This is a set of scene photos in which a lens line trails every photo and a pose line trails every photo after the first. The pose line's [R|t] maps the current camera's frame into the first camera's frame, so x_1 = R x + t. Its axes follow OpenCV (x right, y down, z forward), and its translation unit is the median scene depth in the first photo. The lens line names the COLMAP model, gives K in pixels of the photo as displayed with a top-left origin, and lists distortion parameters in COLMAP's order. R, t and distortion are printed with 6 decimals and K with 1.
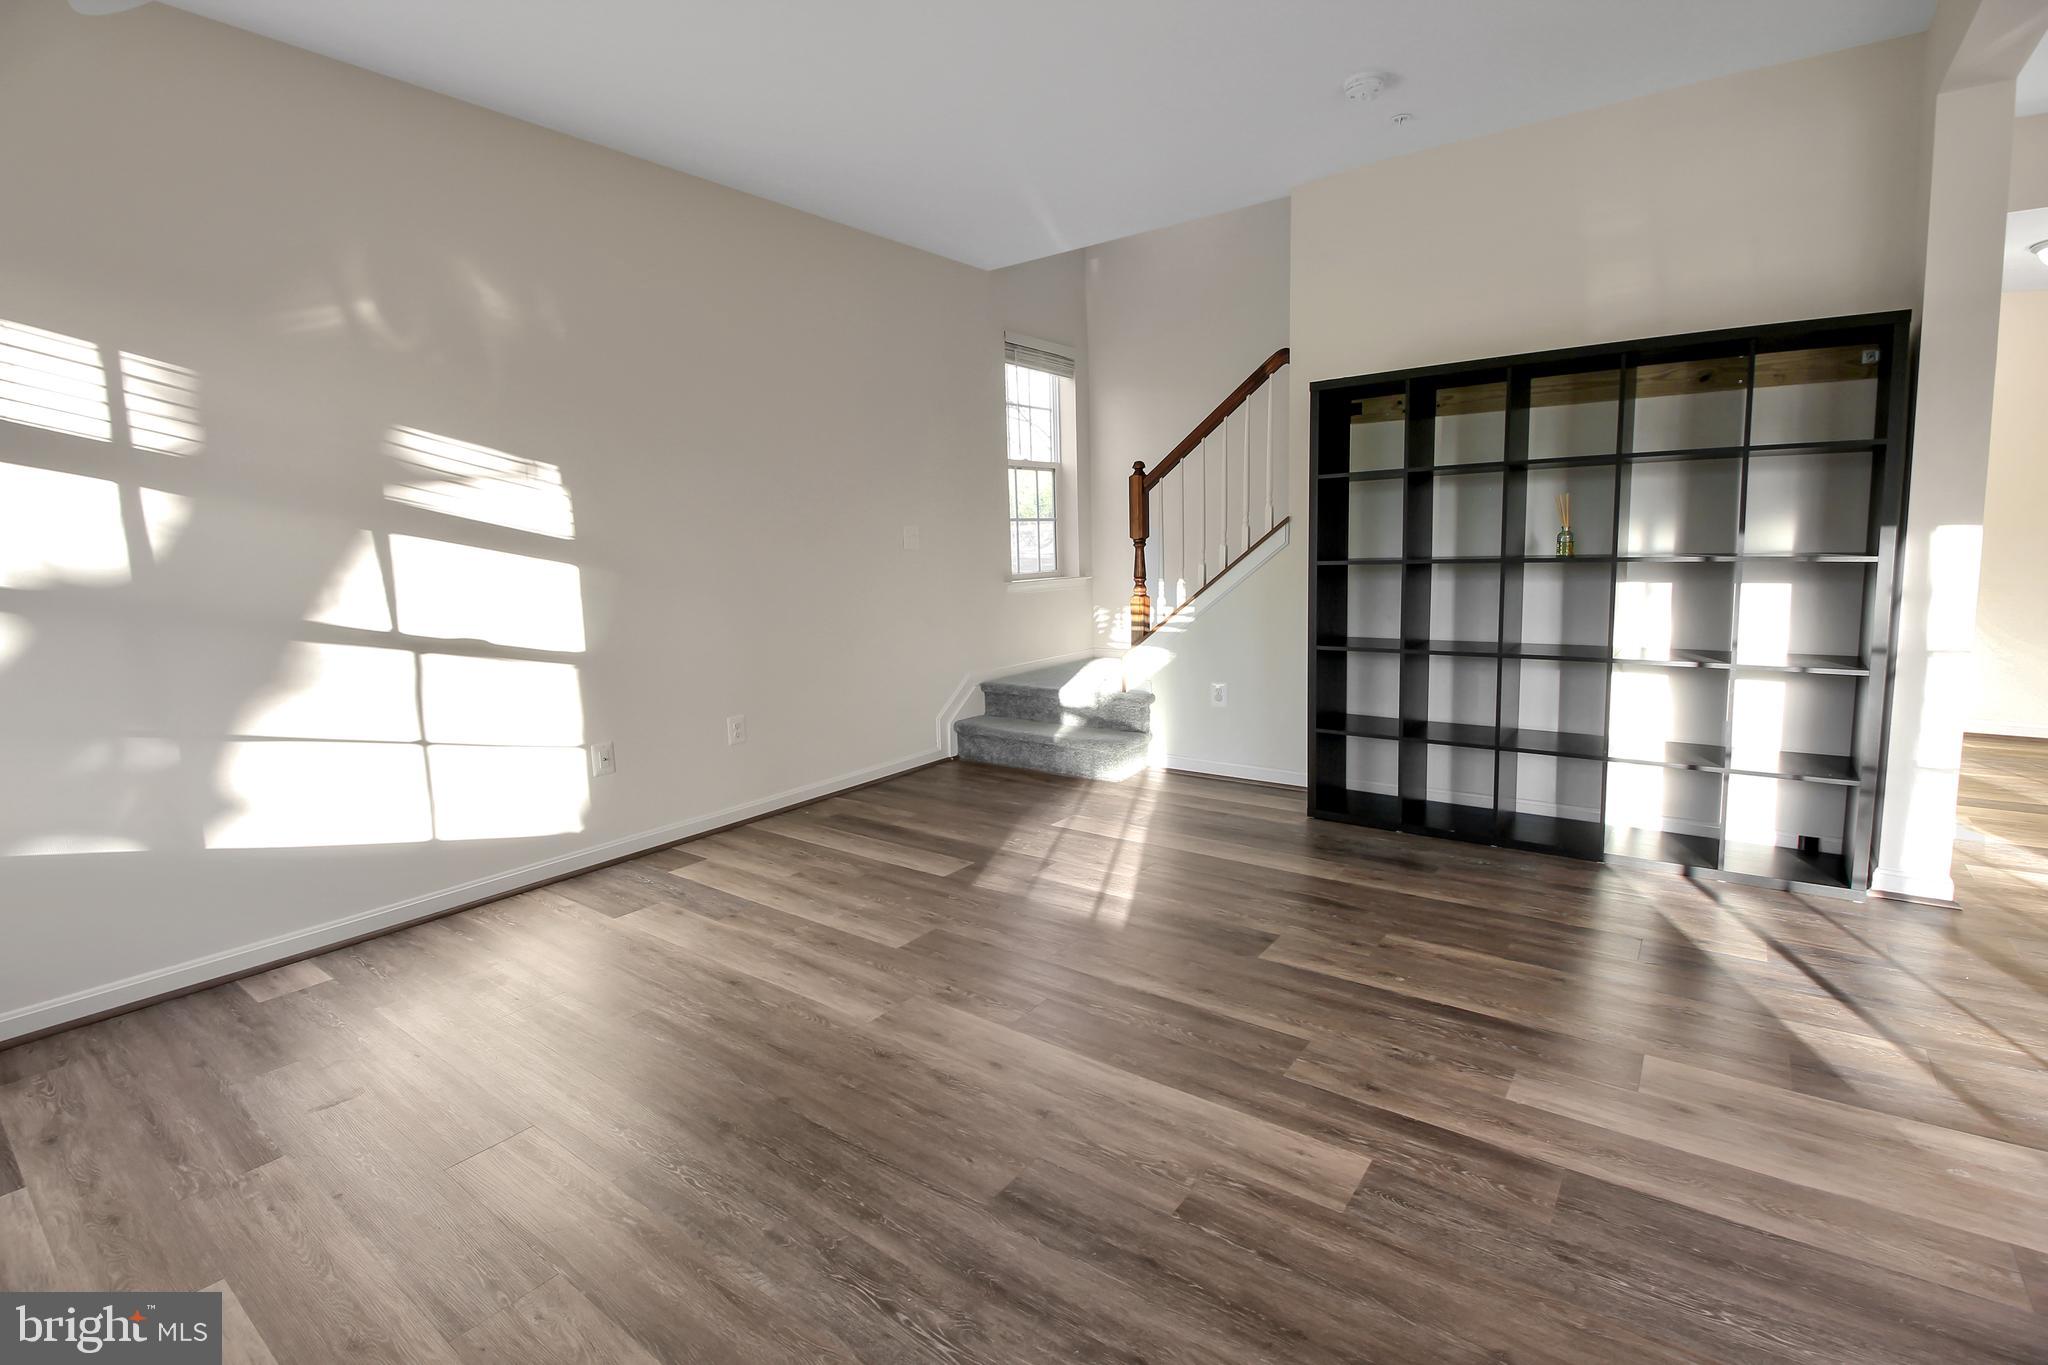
lens RADIAL K [[941.7, 0, 1018.7], [0, 941.7, 654.8], [0, 0, 1]] dist [-0.021841, -0.000565]
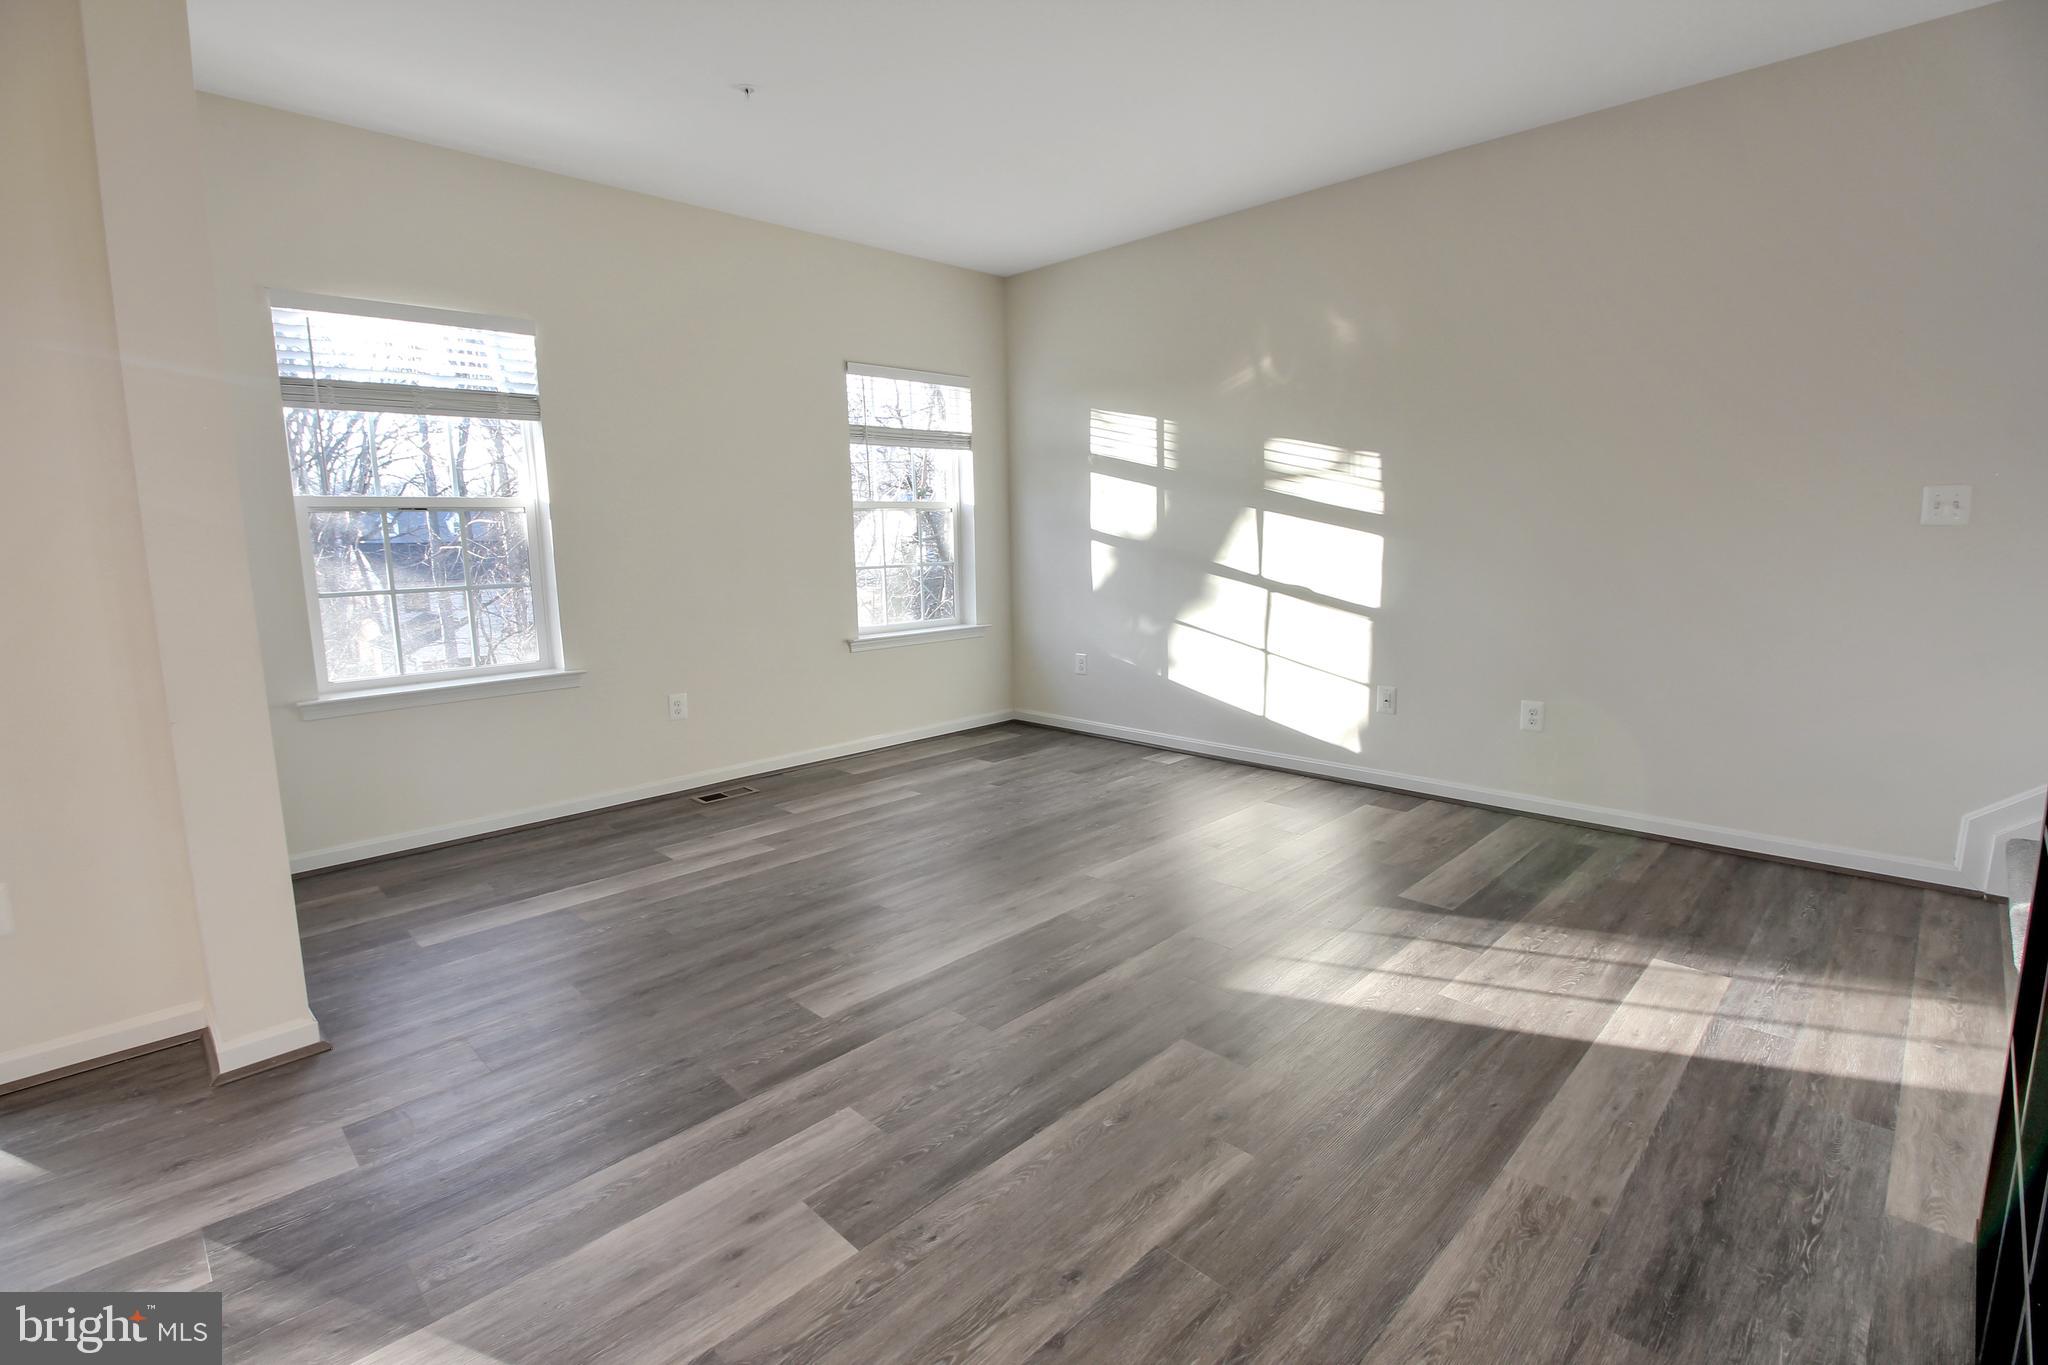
lens RADIAL K [[942.4, 0, 1021.7], [0, 942.4, 666.7], [0, 0, 1]] dist [-0.019577, -0.000549]
pose [[-0.137607, 0.170830, -0.975644, 0.884923], [-0.097216, 0.977929, 0.184942, -0.121337], [0.985704, 0.120297, -0.117963, 0.786971]]
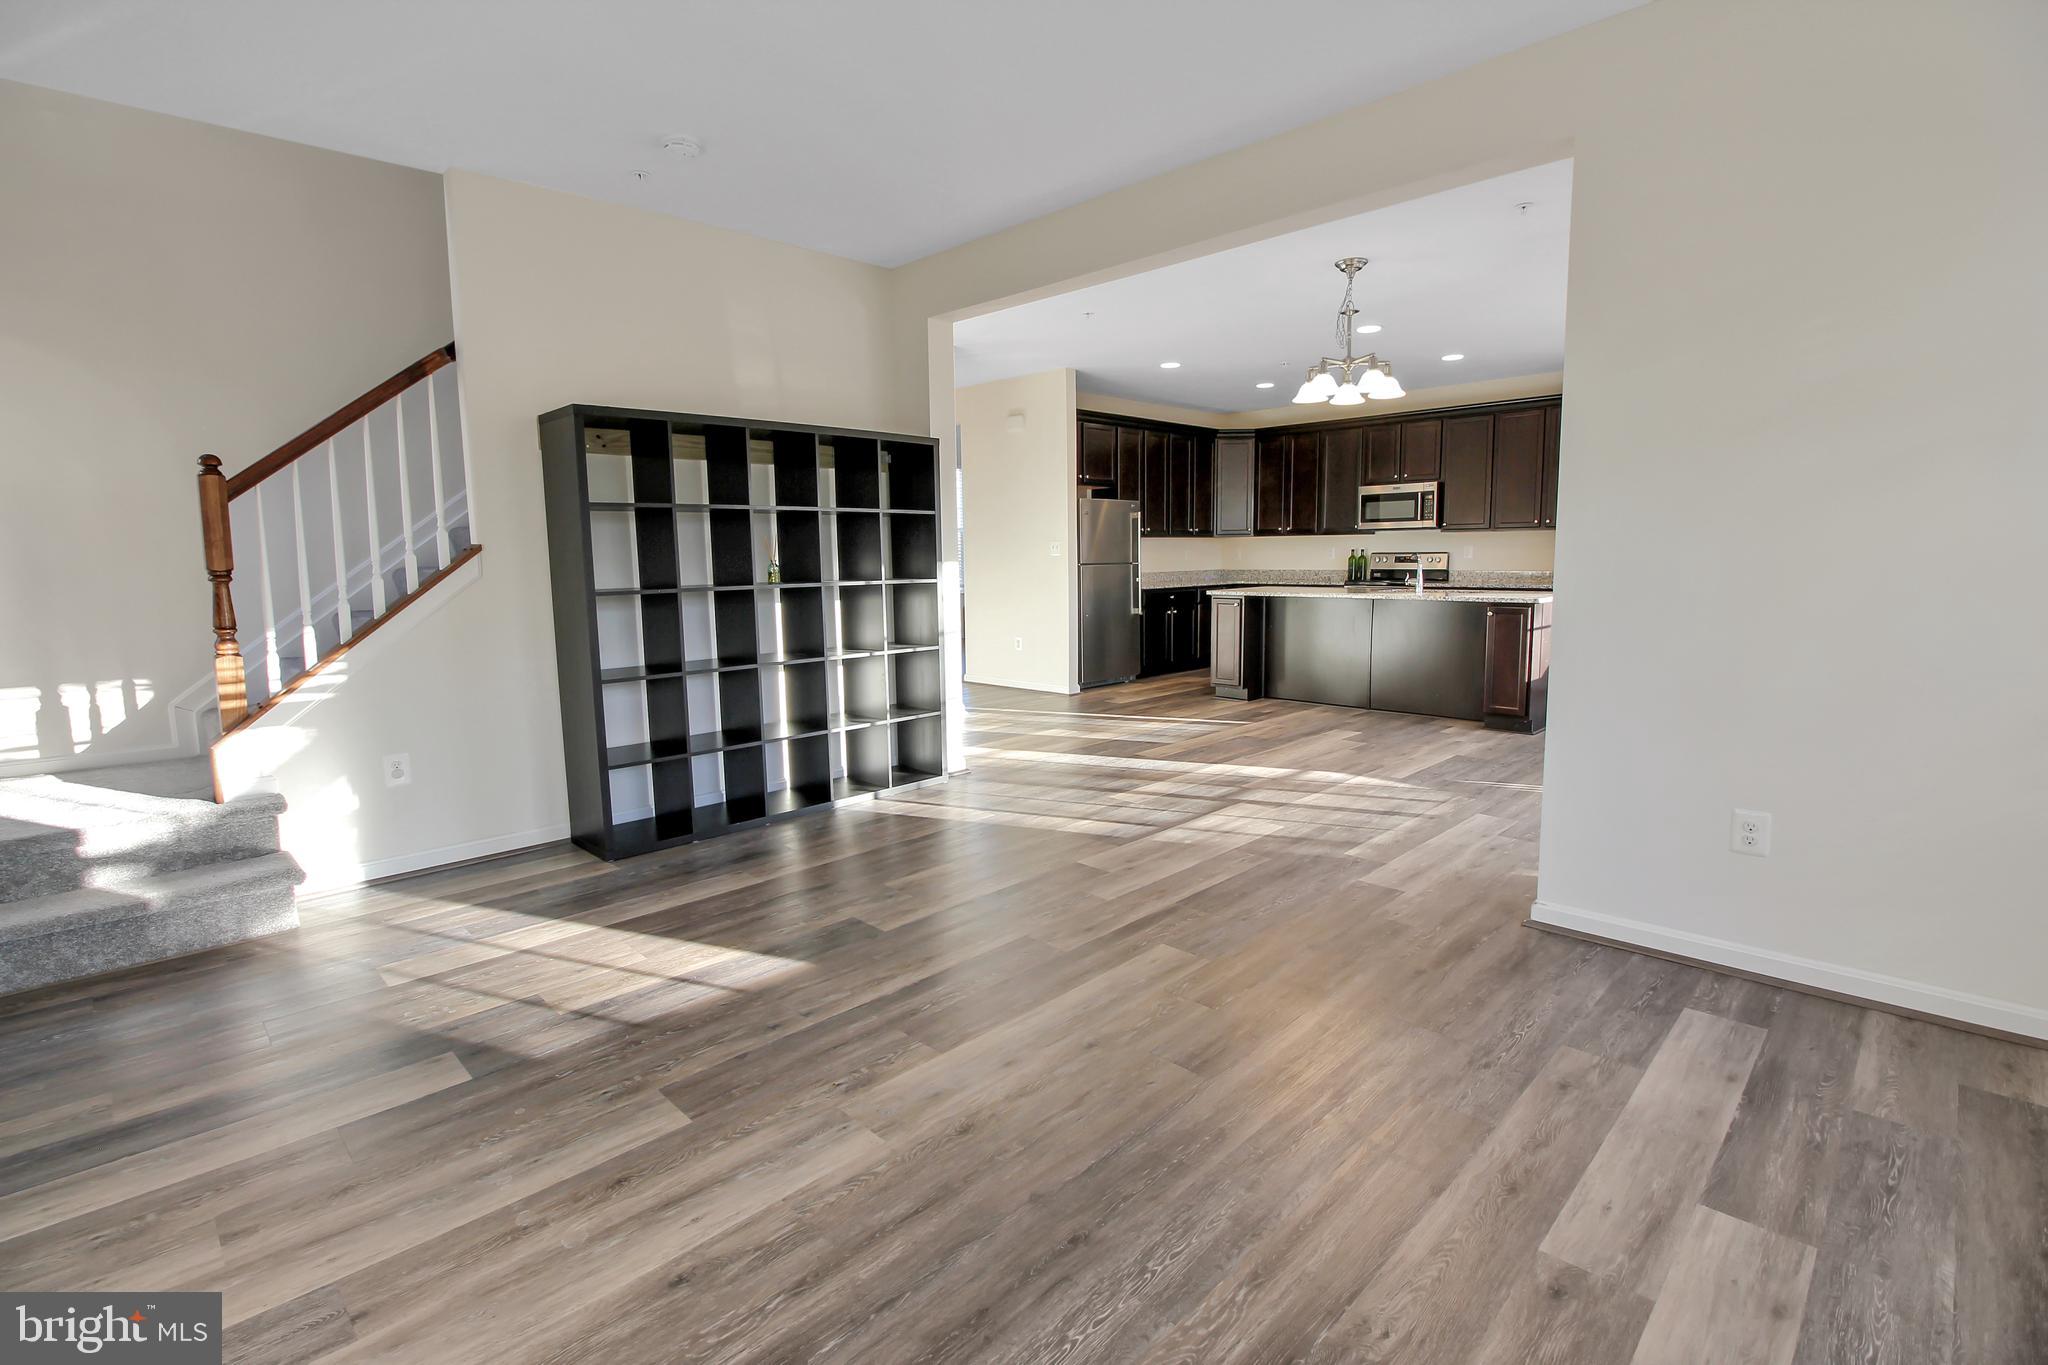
lens RADIAL K [[942.4, 0, 1021.7], [0, 942.4, 666.7], [0, 0, 1]] dist [-0.019577, -0.000549]
pose [[0.138776, -0.094229, 0.985831, -0.693950], [0.130247, 0.988553, 0.076154, -0.049908], [-0.981721, 0.117833, 0.149461, 0.540512]]
